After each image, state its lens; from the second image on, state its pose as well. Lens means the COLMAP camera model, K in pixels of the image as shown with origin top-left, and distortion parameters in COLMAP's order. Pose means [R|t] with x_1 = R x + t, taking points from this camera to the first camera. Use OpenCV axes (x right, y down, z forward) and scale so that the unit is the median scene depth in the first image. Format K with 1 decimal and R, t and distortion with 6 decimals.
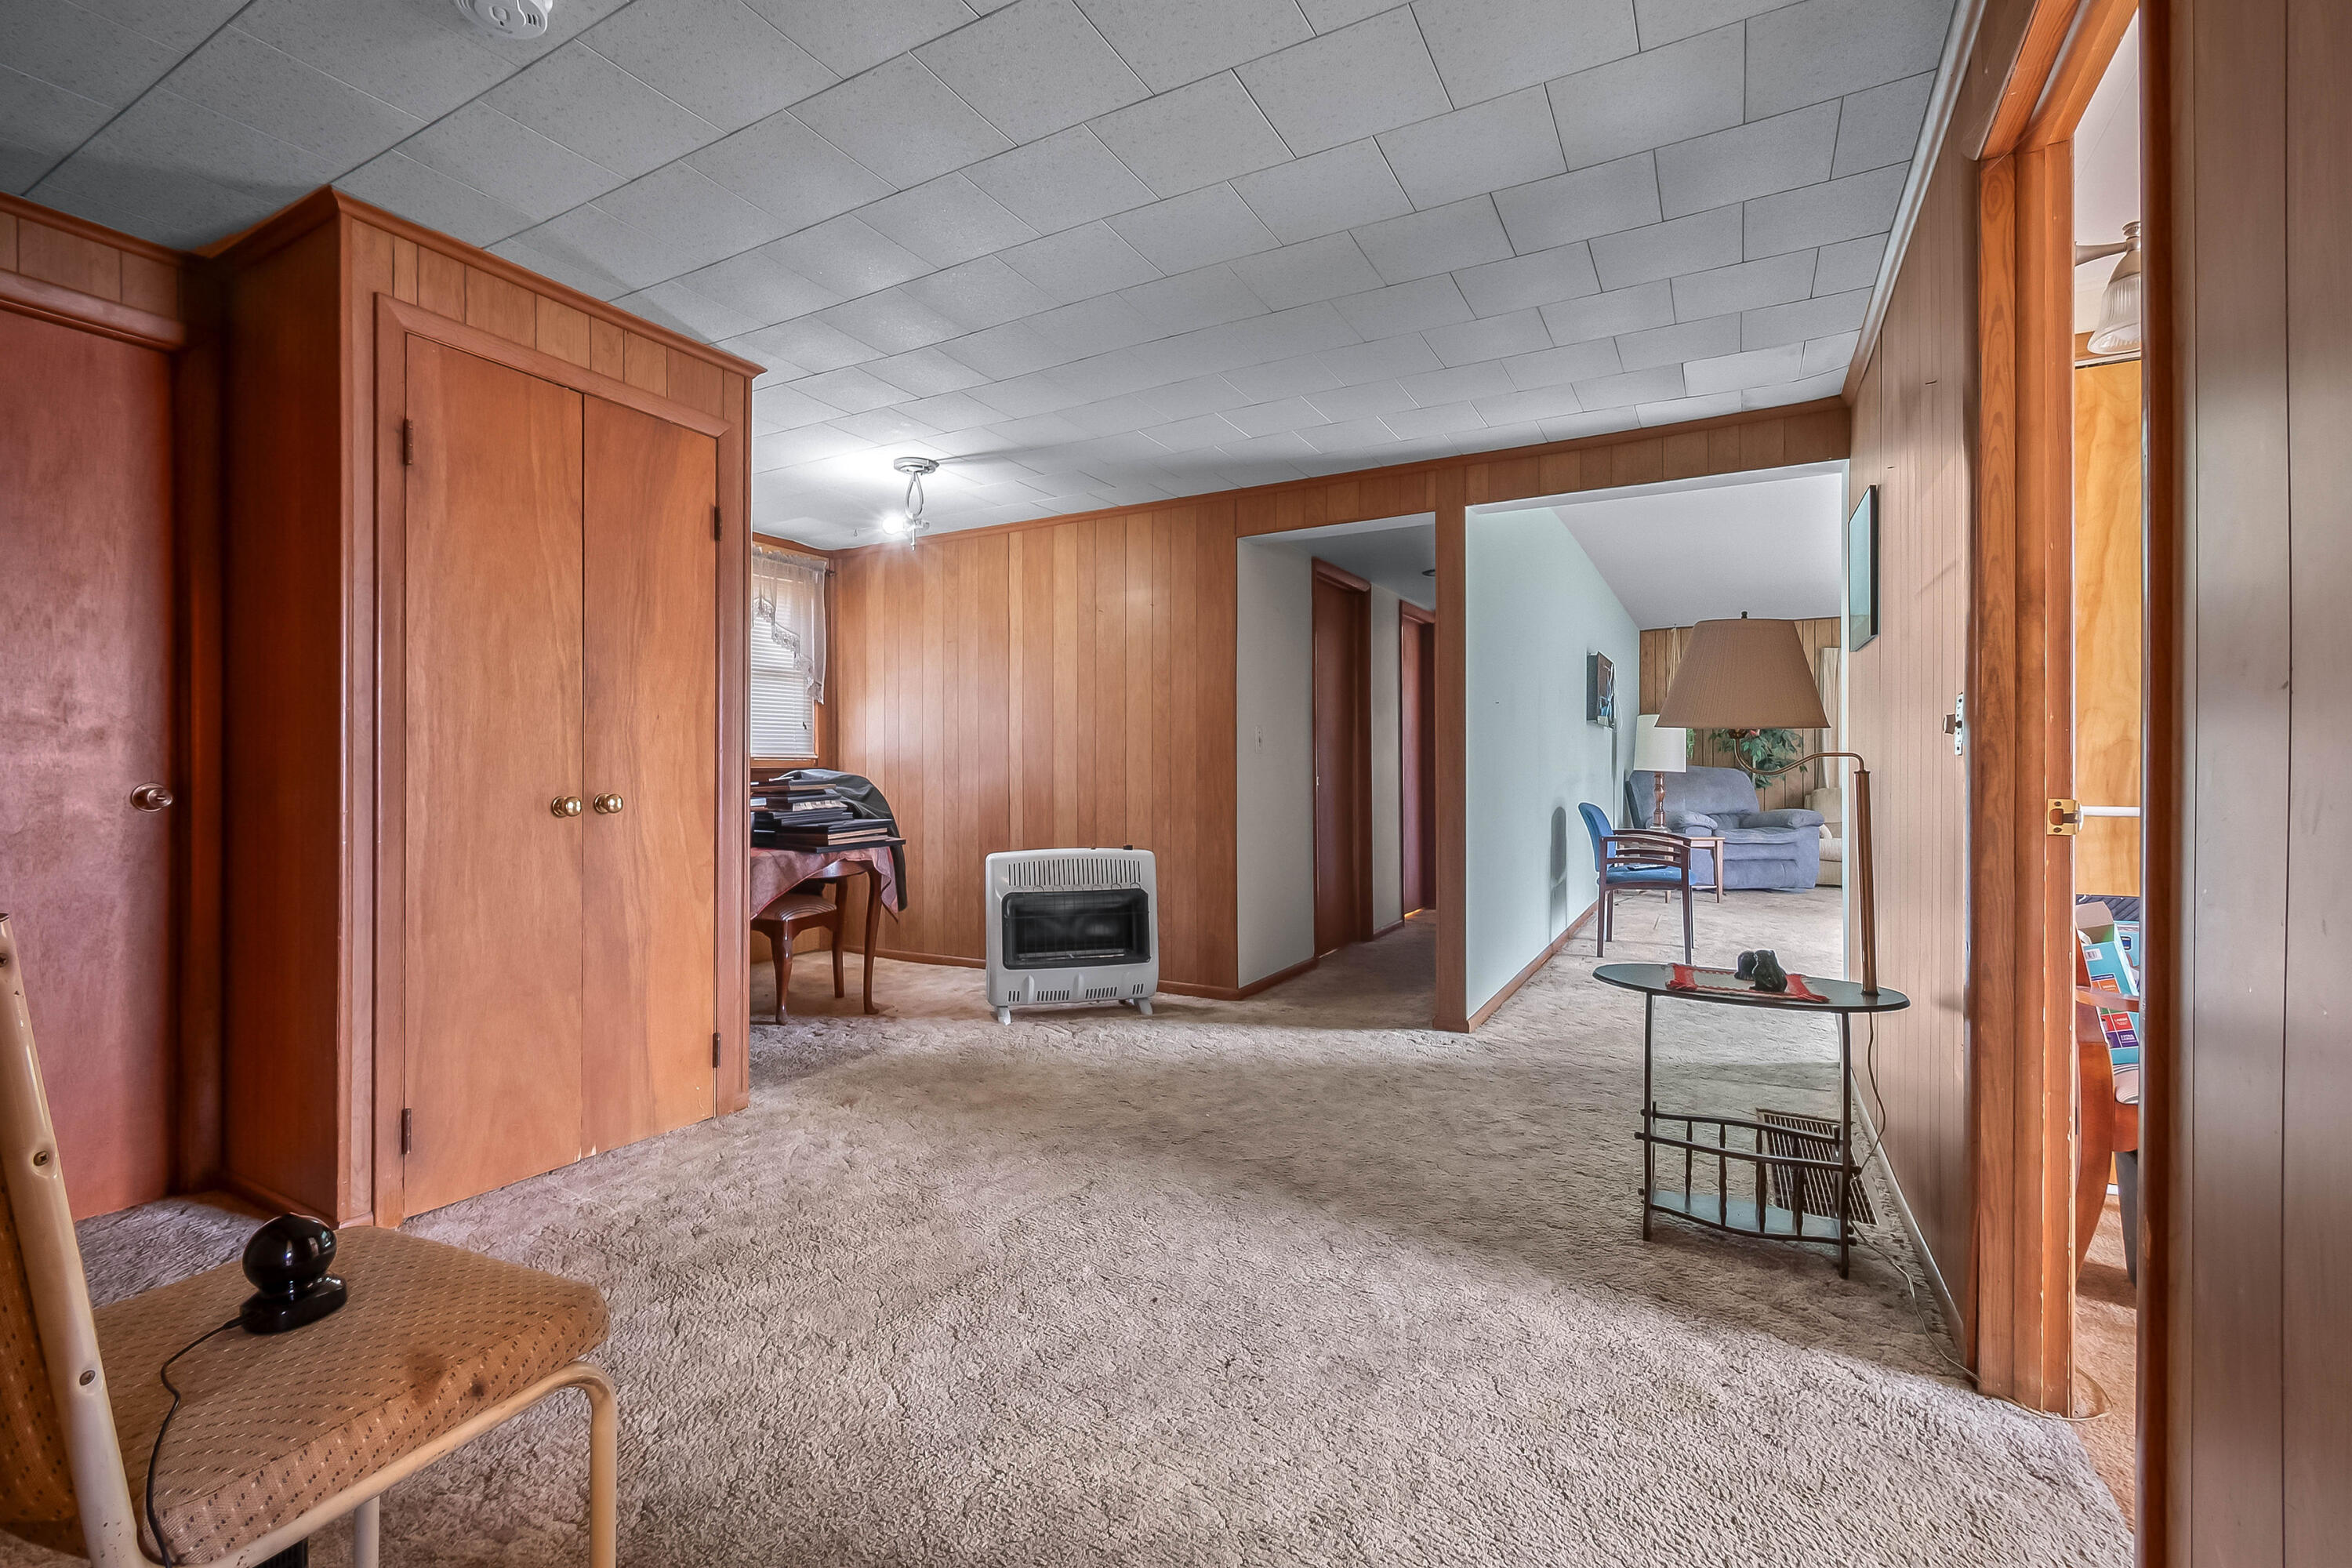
lens RADIAL K [[1017.4, 0, 1166.9], [0, 1017.4, 777.8], [0, 0, 1]] dist [0.002698, 0.000072]
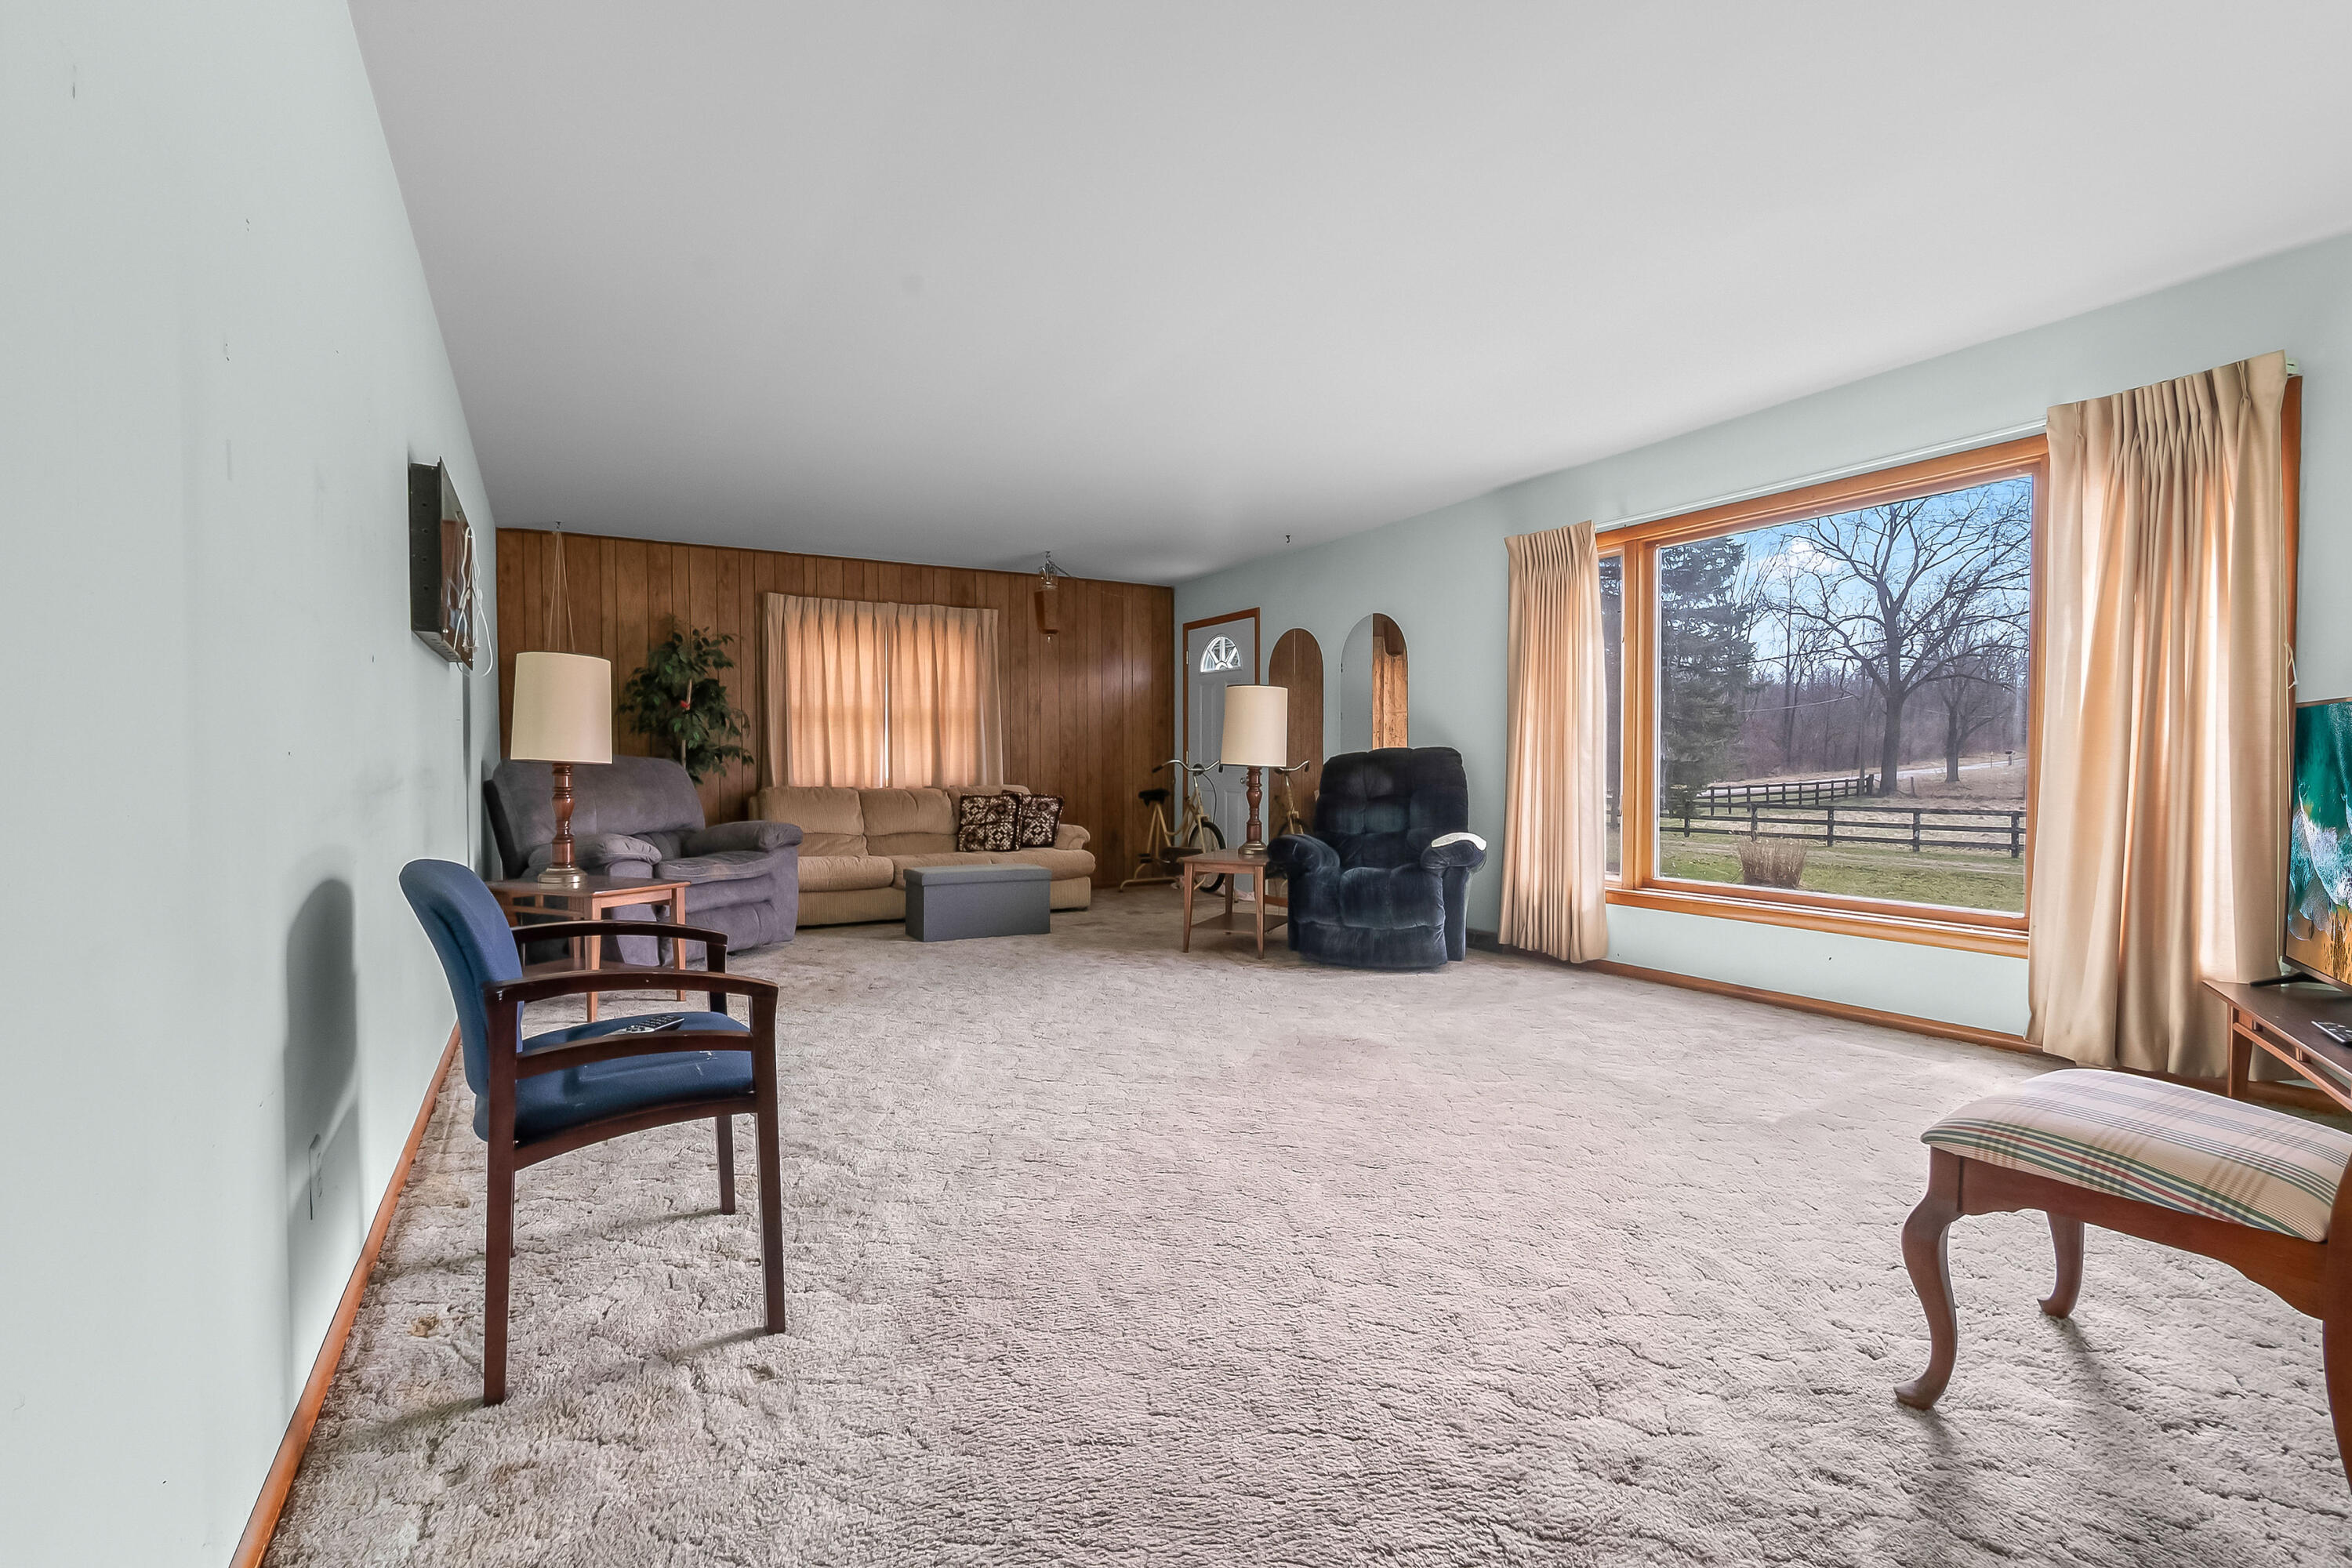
lens RADIAL K [[1017.4, 0, 1166.9], [0, 1017.4, 777.8], [0, 0, 1]] dist [0.002698, 0.000072]
pose [[0.500102, -0.007314, 0.865936, 0.182561], [0.002141, 0.999972, 0.007209, -0.001617], [-0.865964, -0.001751, 0.500103, 0.459576]]
